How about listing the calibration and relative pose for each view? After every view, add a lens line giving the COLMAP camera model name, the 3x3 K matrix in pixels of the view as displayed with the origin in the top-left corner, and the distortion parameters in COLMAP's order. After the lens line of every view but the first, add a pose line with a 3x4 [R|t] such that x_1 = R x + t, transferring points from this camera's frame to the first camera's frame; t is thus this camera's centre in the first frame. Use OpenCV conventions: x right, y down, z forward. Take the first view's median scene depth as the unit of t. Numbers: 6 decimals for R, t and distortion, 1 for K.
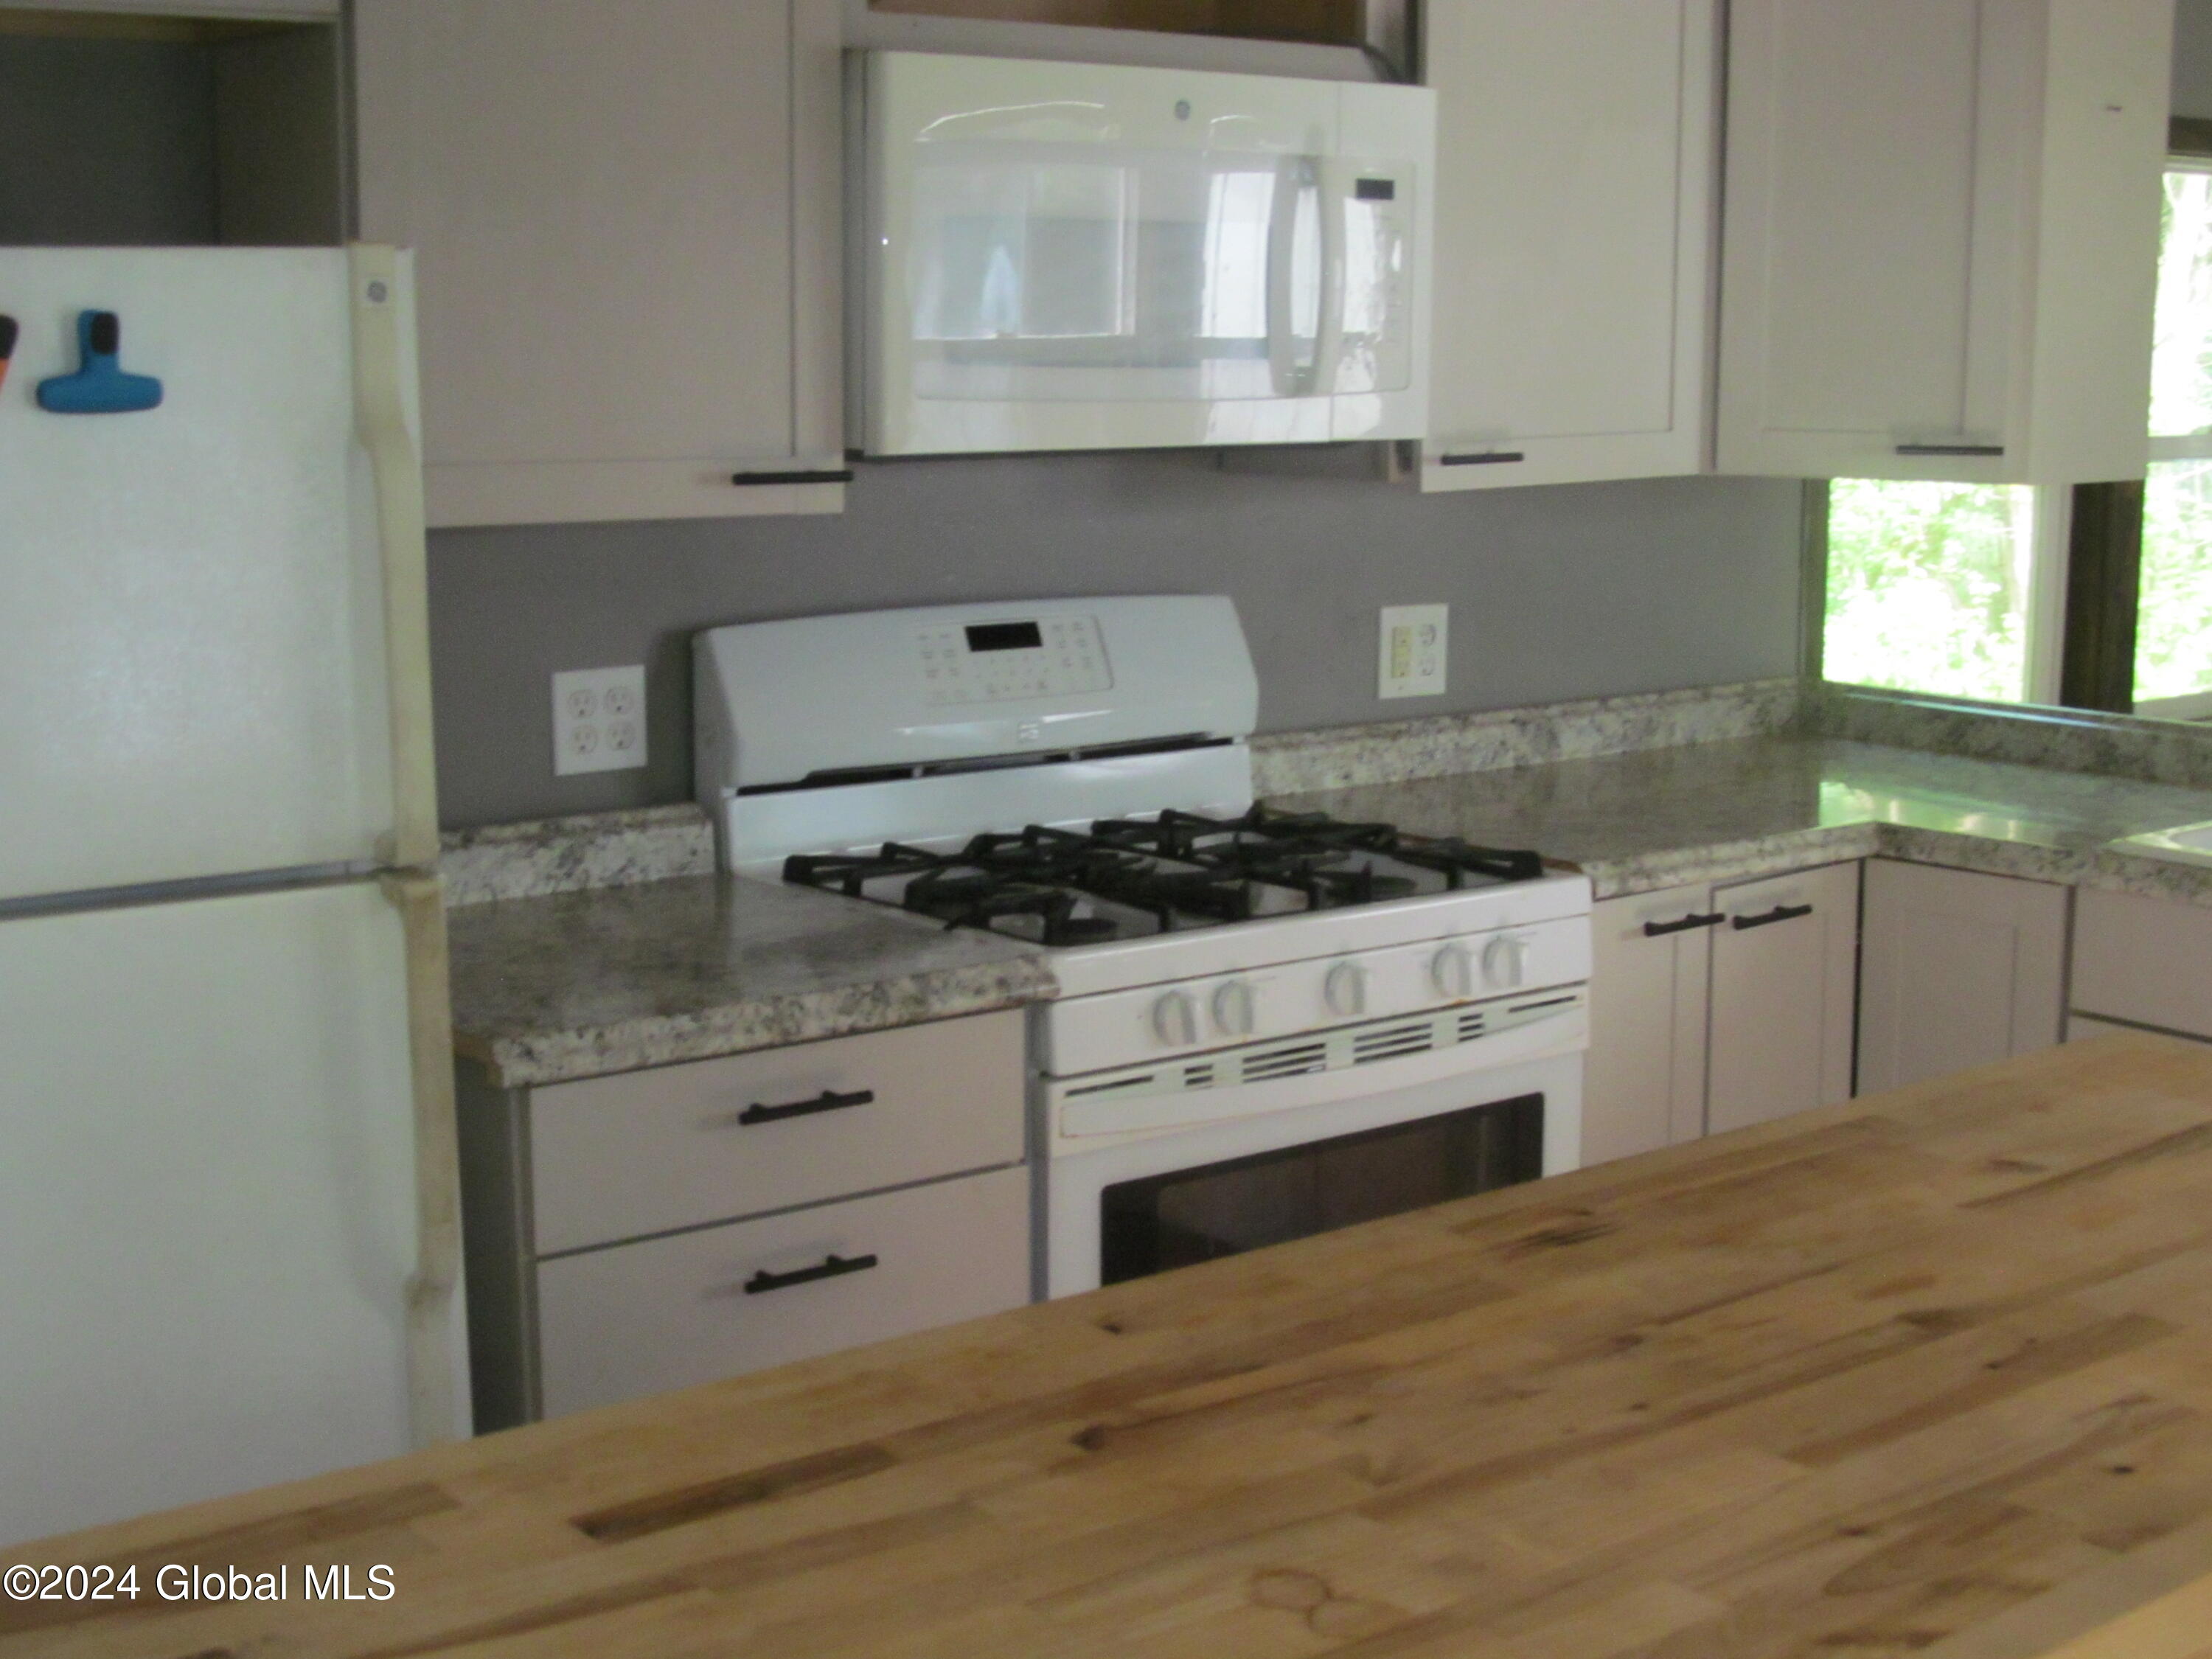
lens RADIAL K [[3094.5, 0, 1106.0], [0, 3094.5, 829.5], [0, 0, 1]] dist [-0.149719, 0.043348]
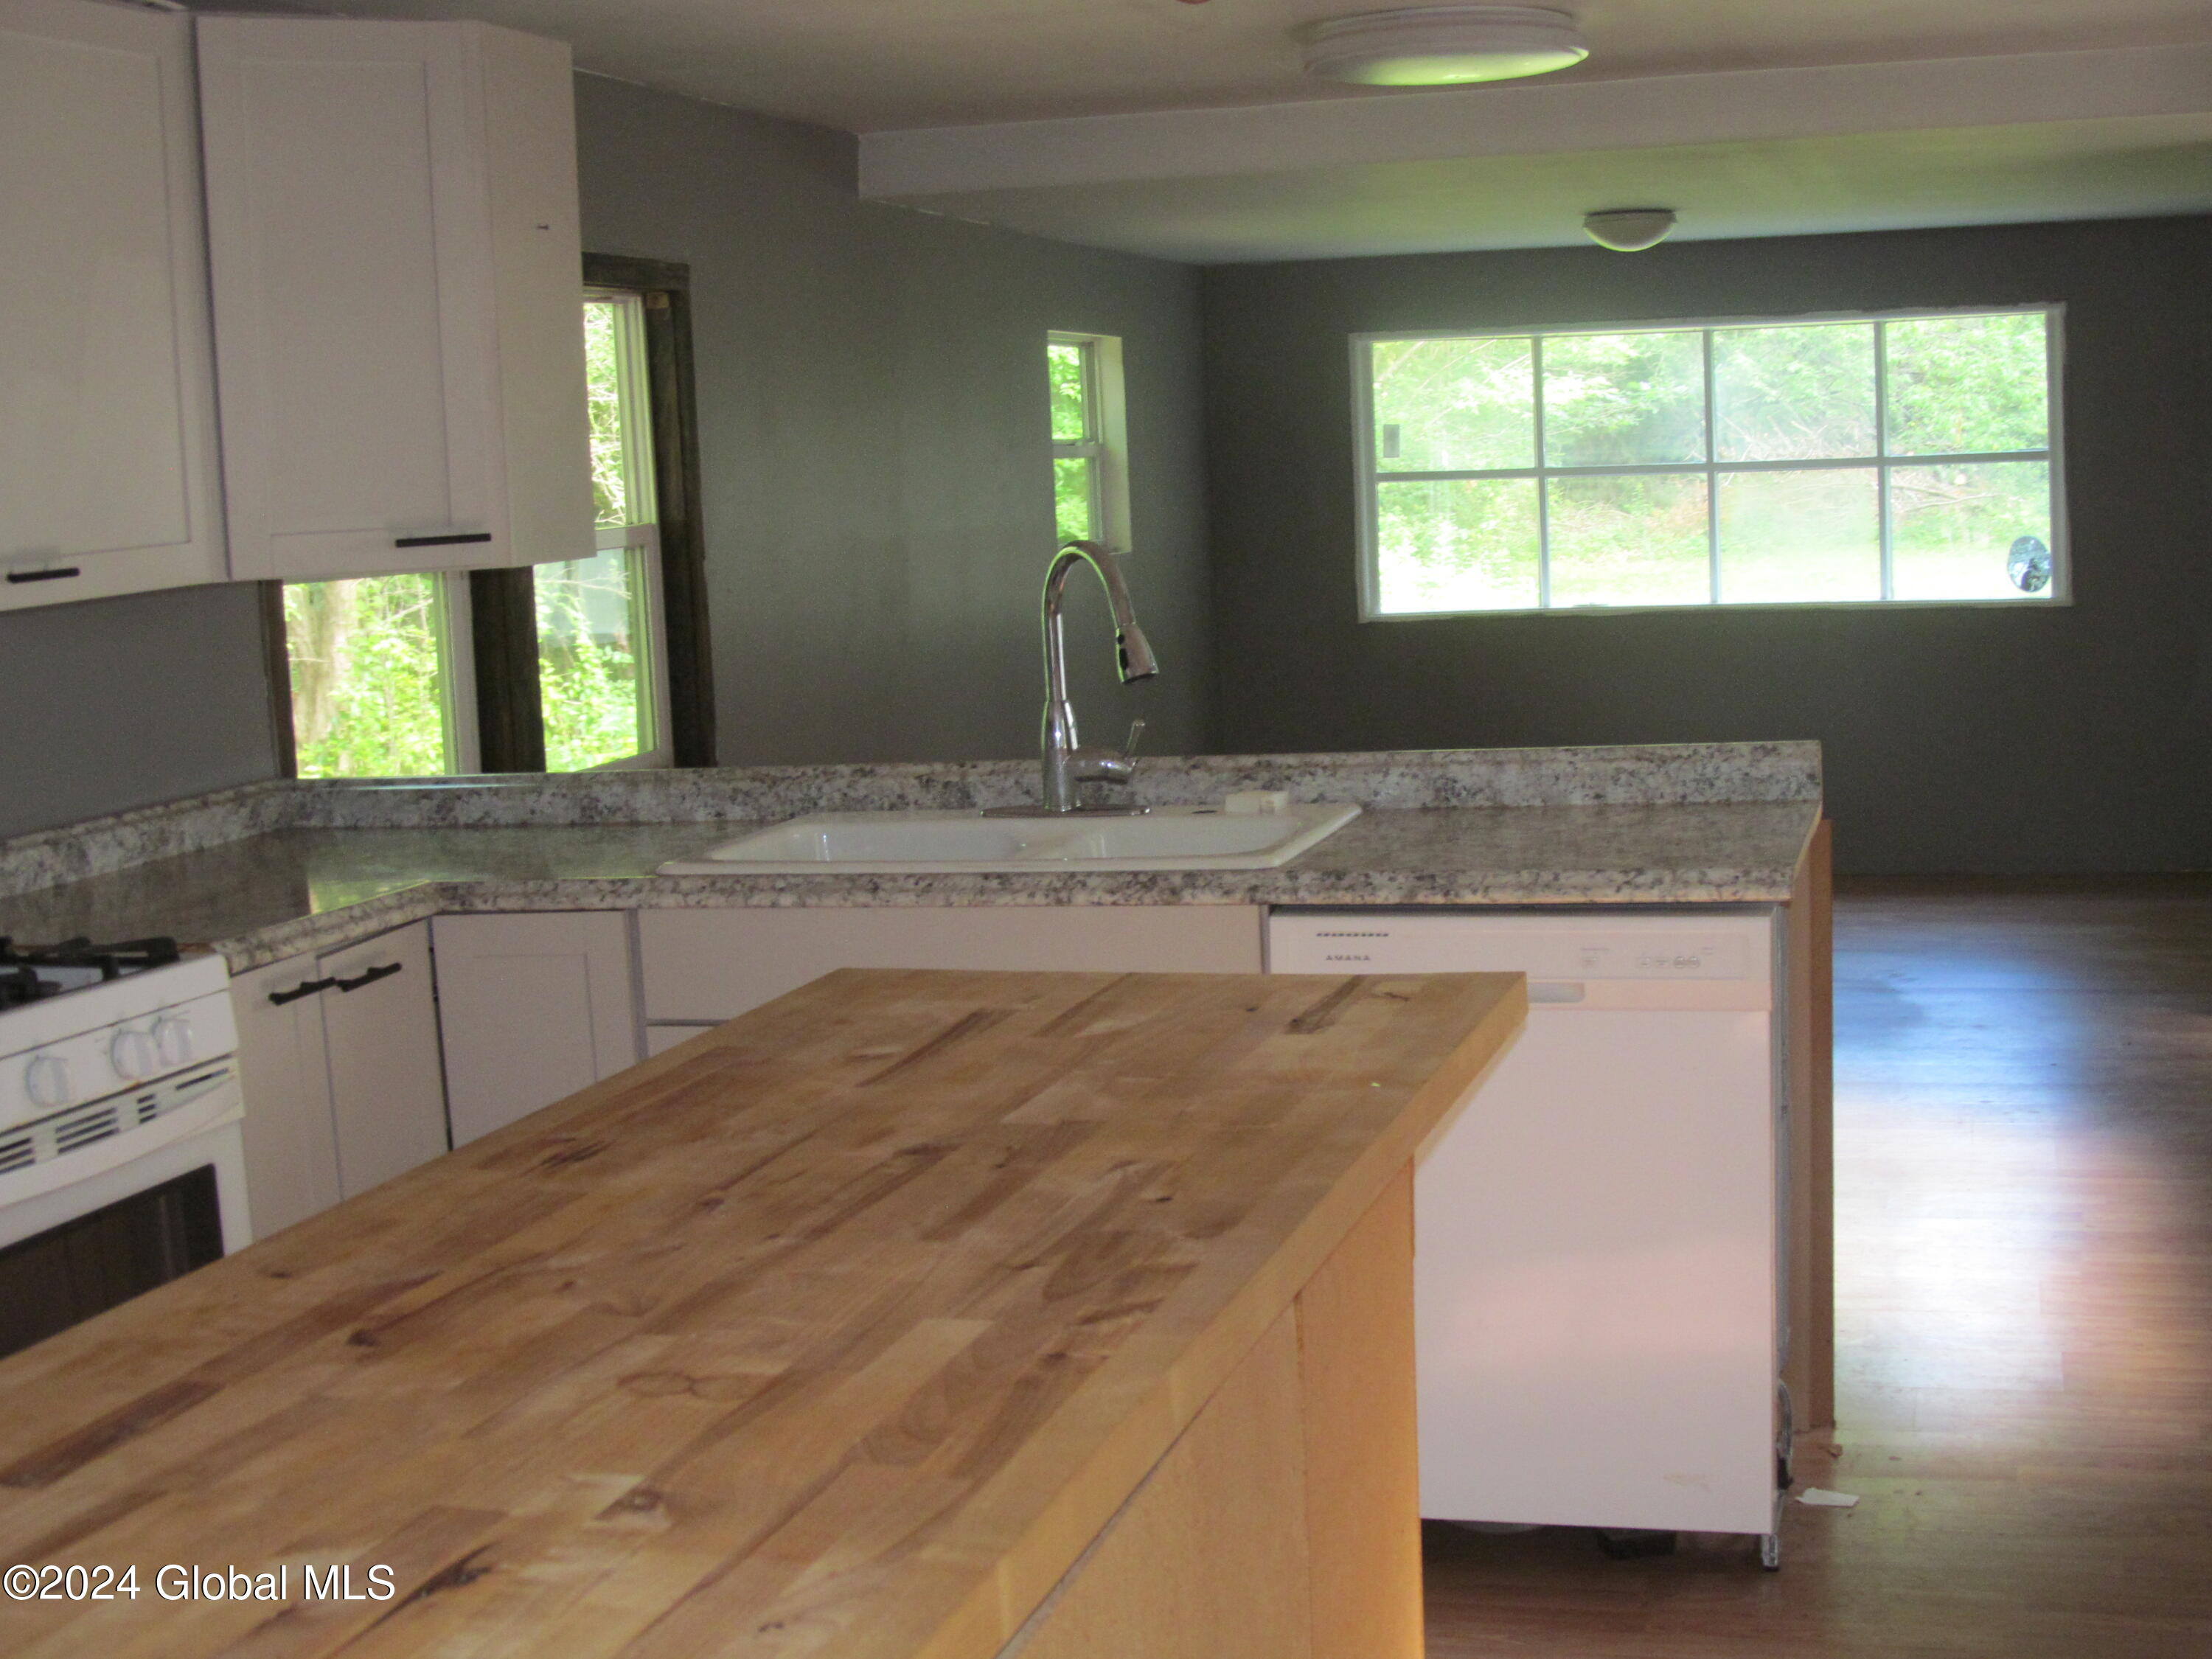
lens RADIAL K [[3094.5, 0, 1106.0], [0, 3094.5, 829.5], [0, 0, 1]] dist [-0.149719, 0.043348]
pose [[0.822550, -0.111843, 0.557586, -0.169203], [0.144806, 0.989344, -0.015171, 0.032265], [-0.549947, 0.093220, 0.829981, -0.033311]]
